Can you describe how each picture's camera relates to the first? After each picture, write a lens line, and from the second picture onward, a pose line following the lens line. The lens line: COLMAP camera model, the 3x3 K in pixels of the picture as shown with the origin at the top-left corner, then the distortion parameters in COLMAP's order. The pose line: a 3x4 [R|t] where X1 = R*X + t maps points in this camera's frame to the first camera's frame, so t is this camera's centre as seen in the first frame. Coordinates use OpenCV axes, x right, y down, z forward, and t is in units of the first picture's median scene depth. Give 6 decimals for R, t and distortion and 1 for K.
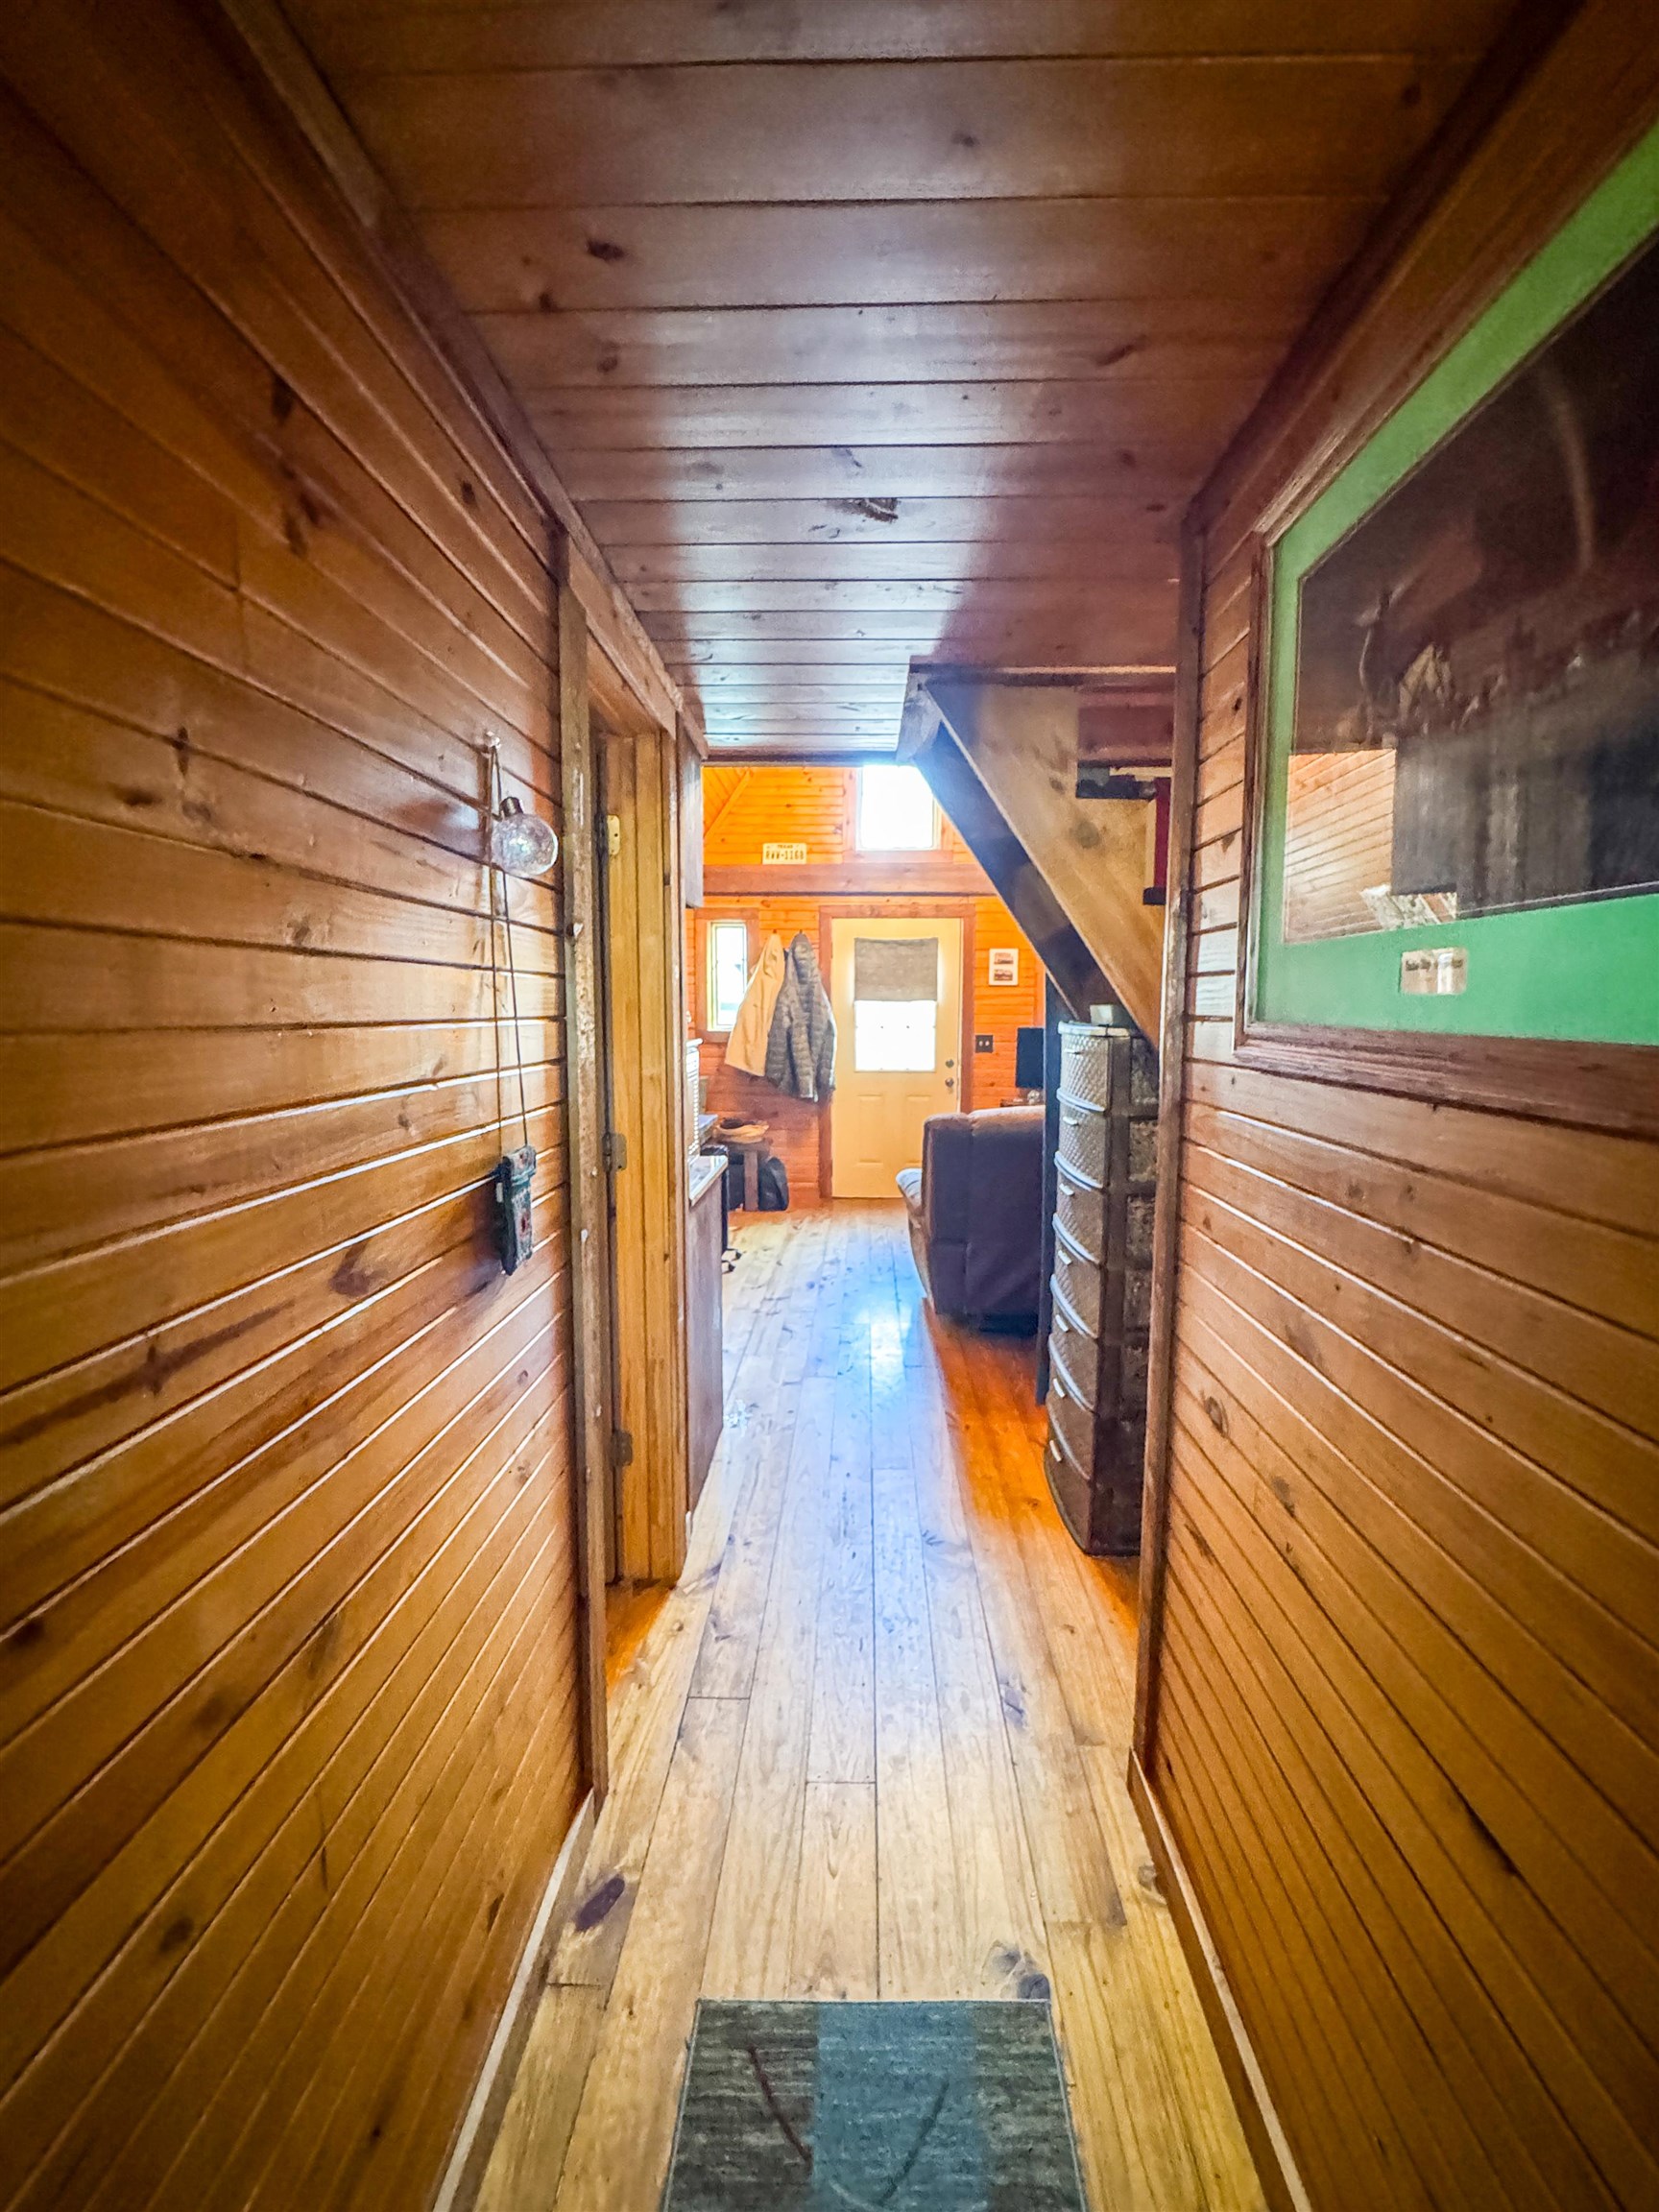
lens RADIAL K [[903.9, 0, 832.2], [0, 903.9, 1103.8], [0, 0, 1]] dist [-0.001206, -0.000013]
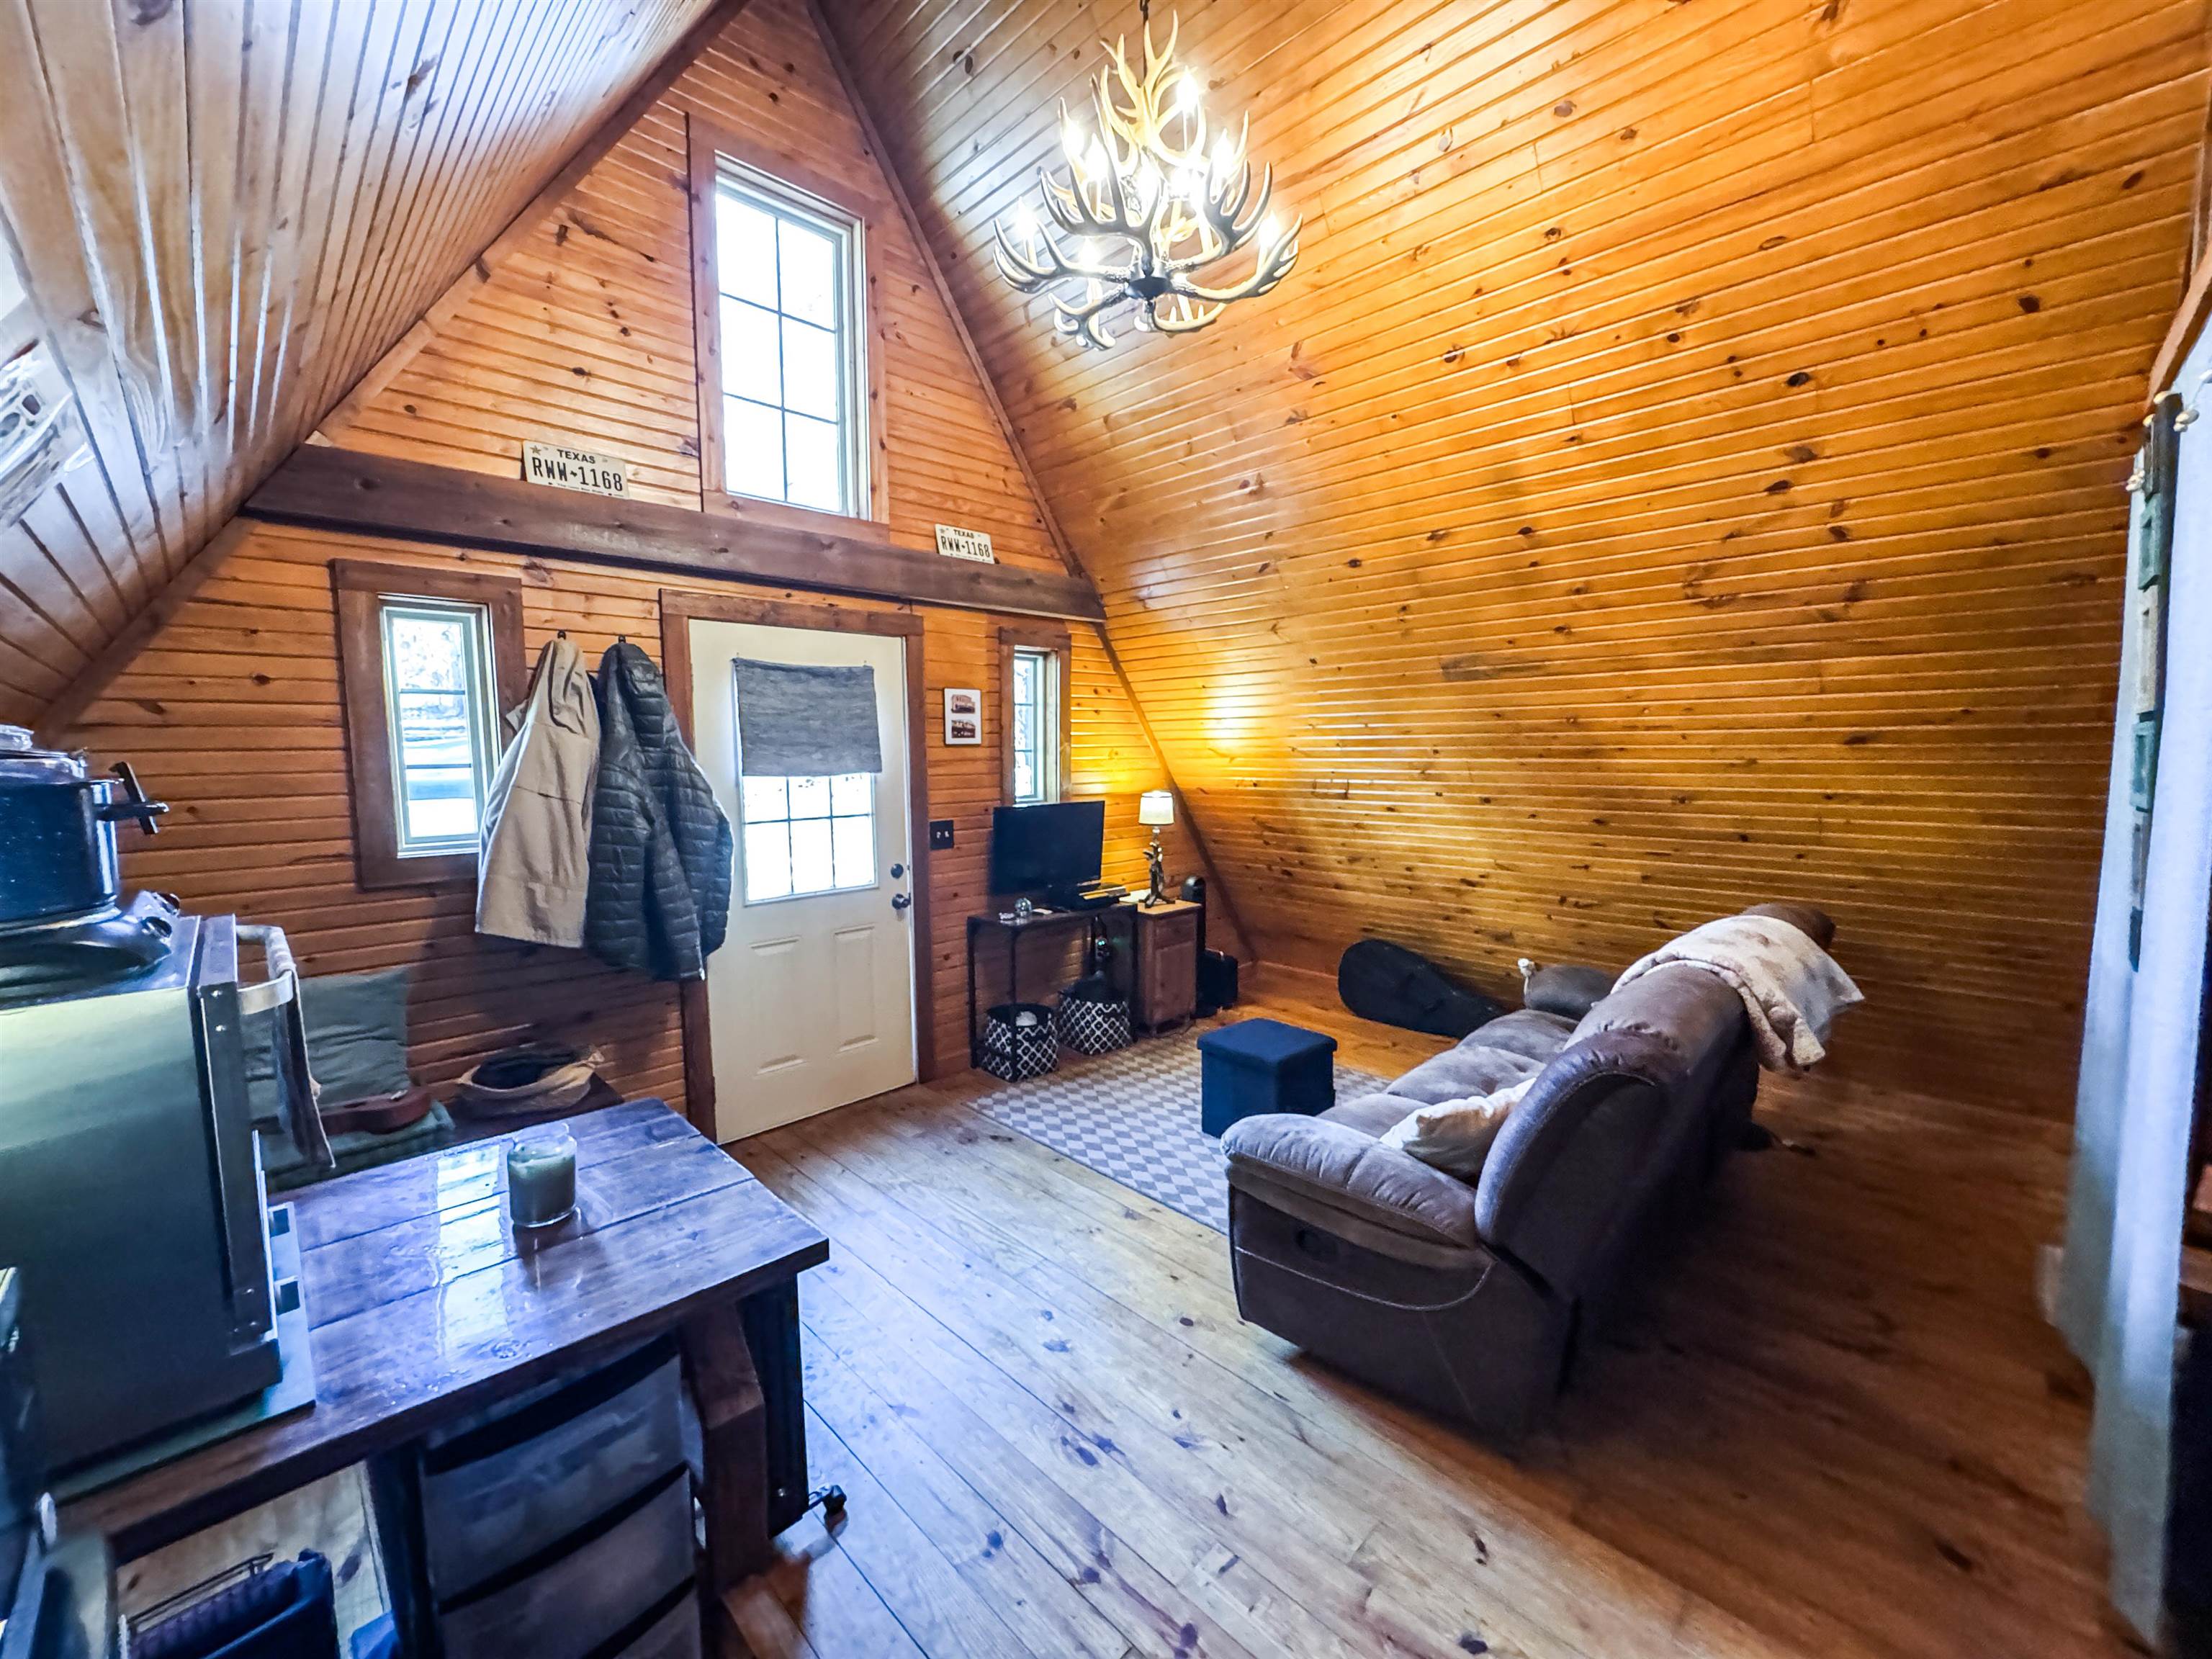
lens RADIAL K [[883.7, 0, 1105.7], [0, 883.7, 825.7], [0, 0, 1]] dist [-0.001762, 0.000149]
pose [[0.679061, -0.075601, 0.730179, -0.215744], [0.088839, 0.995835, 0.020487, -0.076683], [-0.728686, 0.050957, 0.682949, 0.491101]]
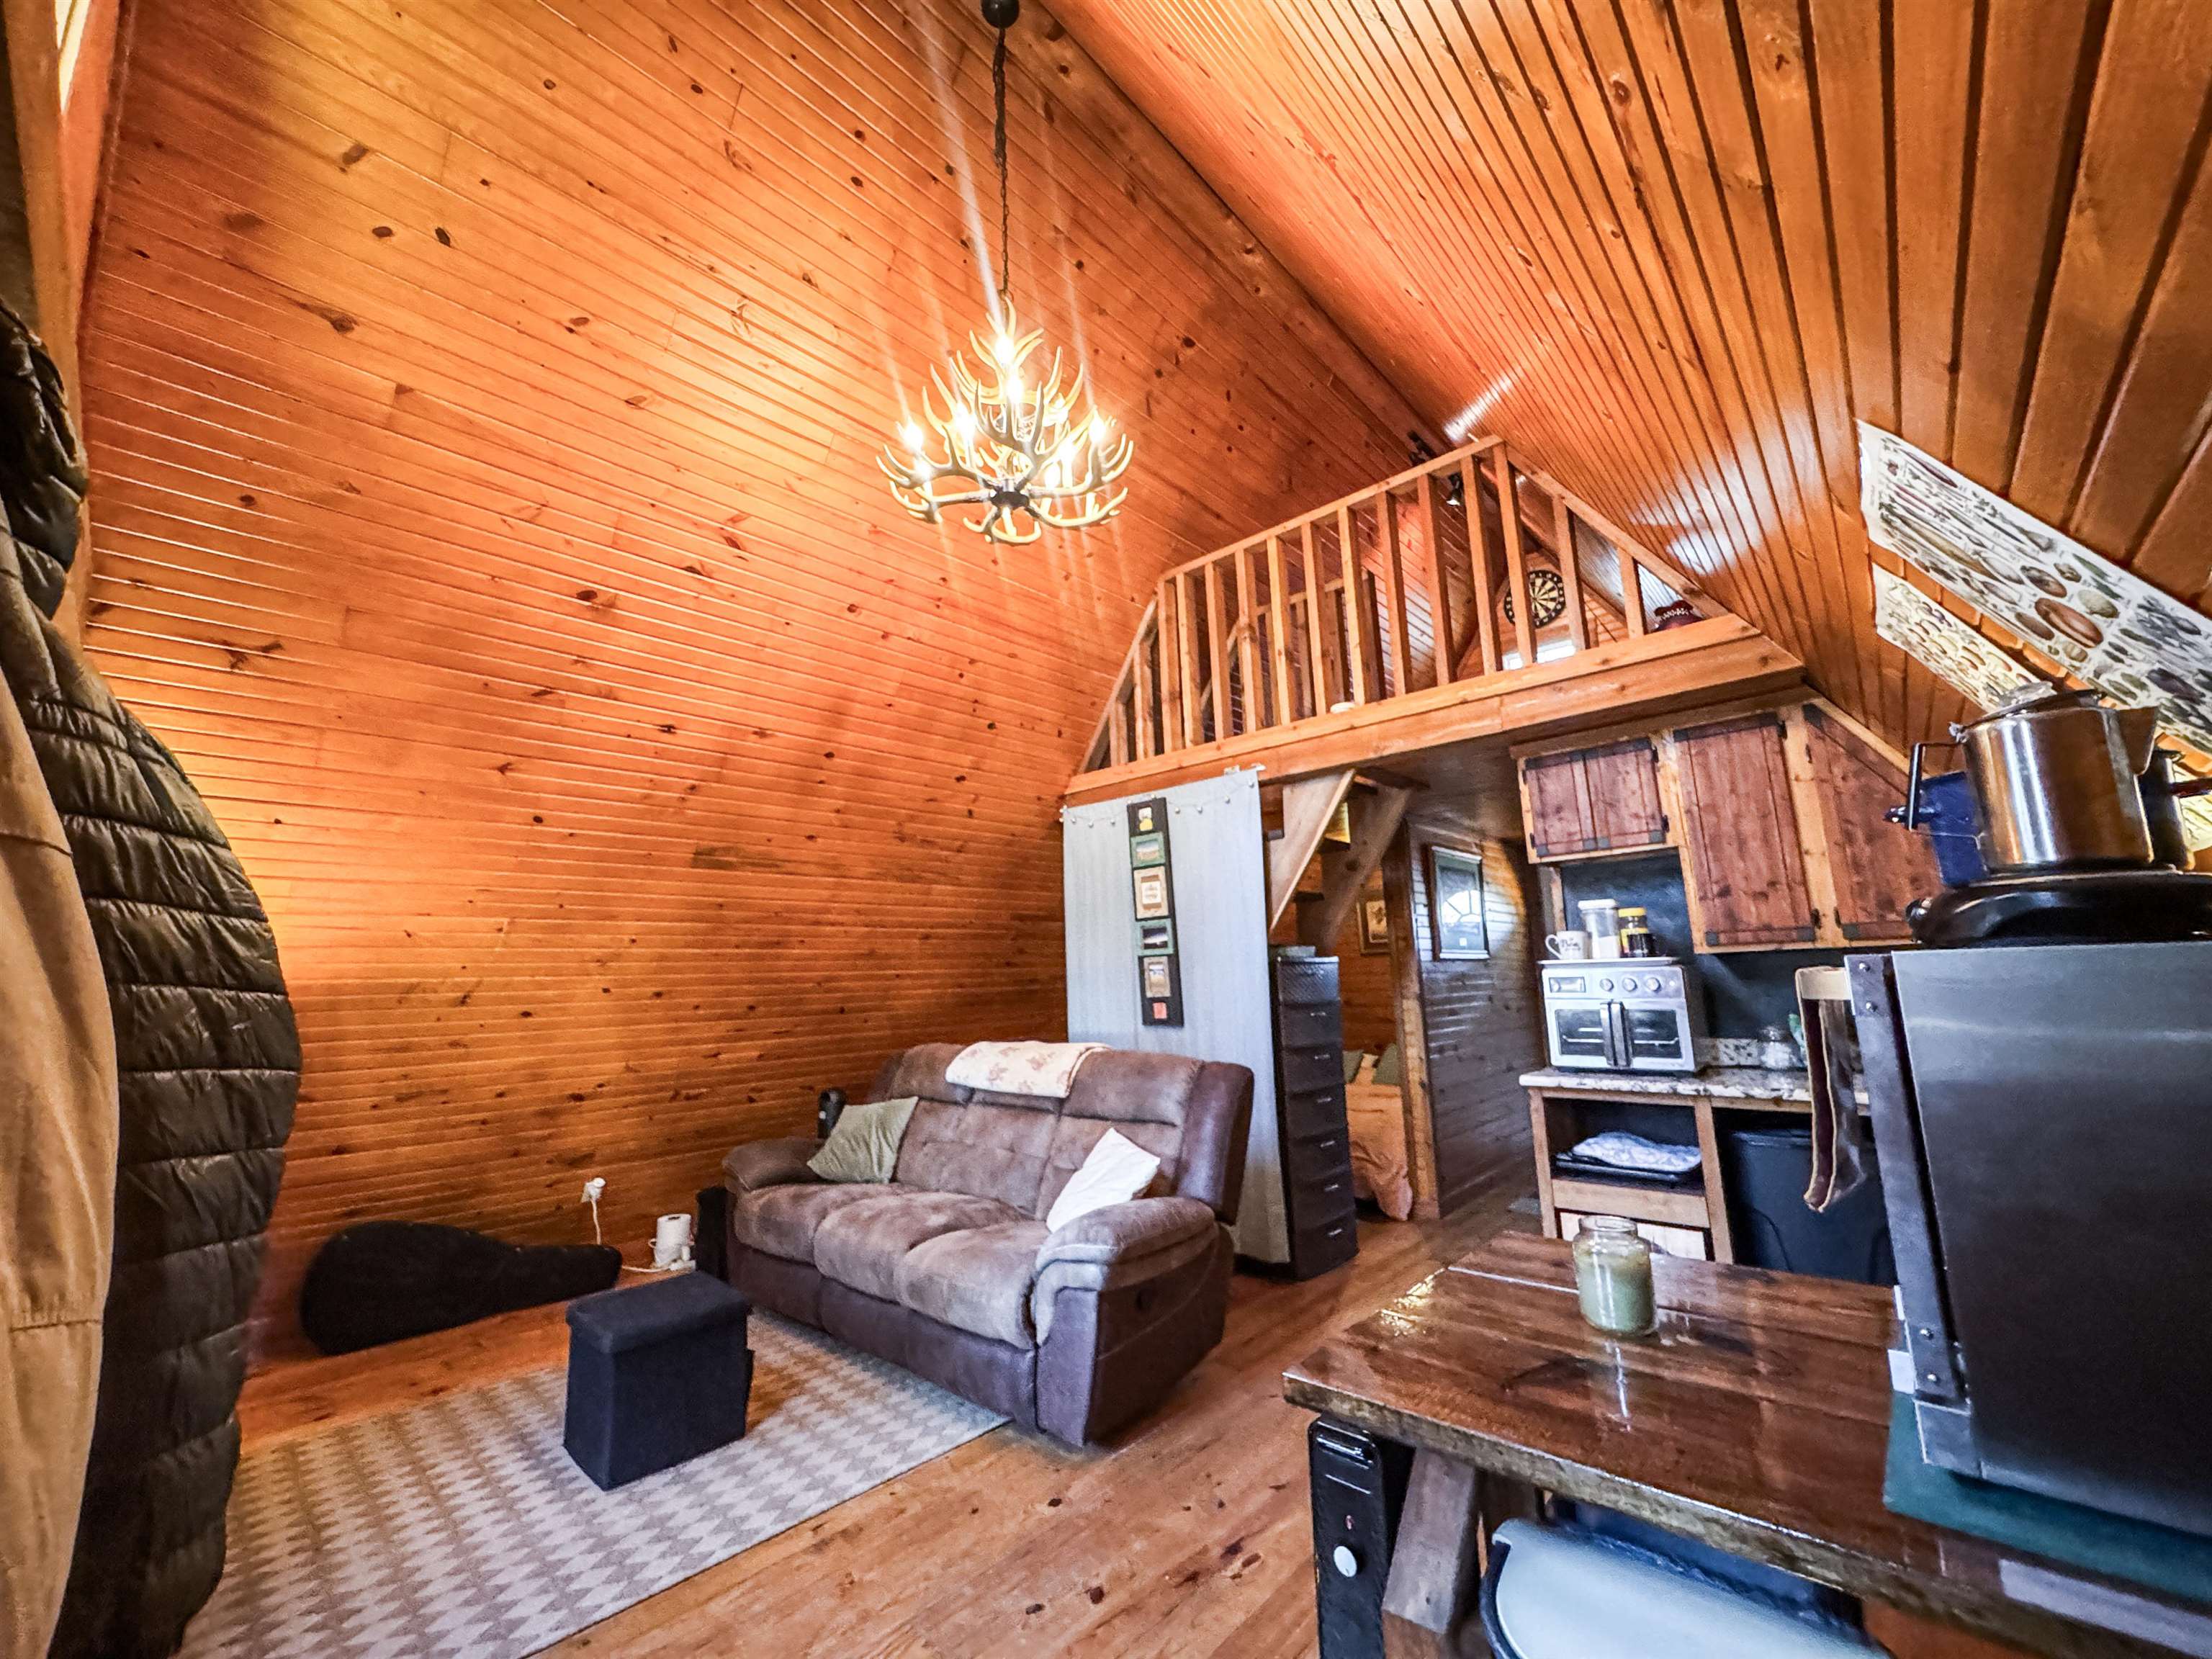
lens RADIAL K [[880.4, 0, 1106.6], [0, 880.4, 828.0], [0, 0, 1]] dist [-0.002695, -0.000162]
pose [[-0.763900, 0.128662, 0.632379, -0.205668], [0.094298, 0.991660, -0.087850, -0.088852], [-0.638408, -0.007477, -0.769662, 0.985247]]
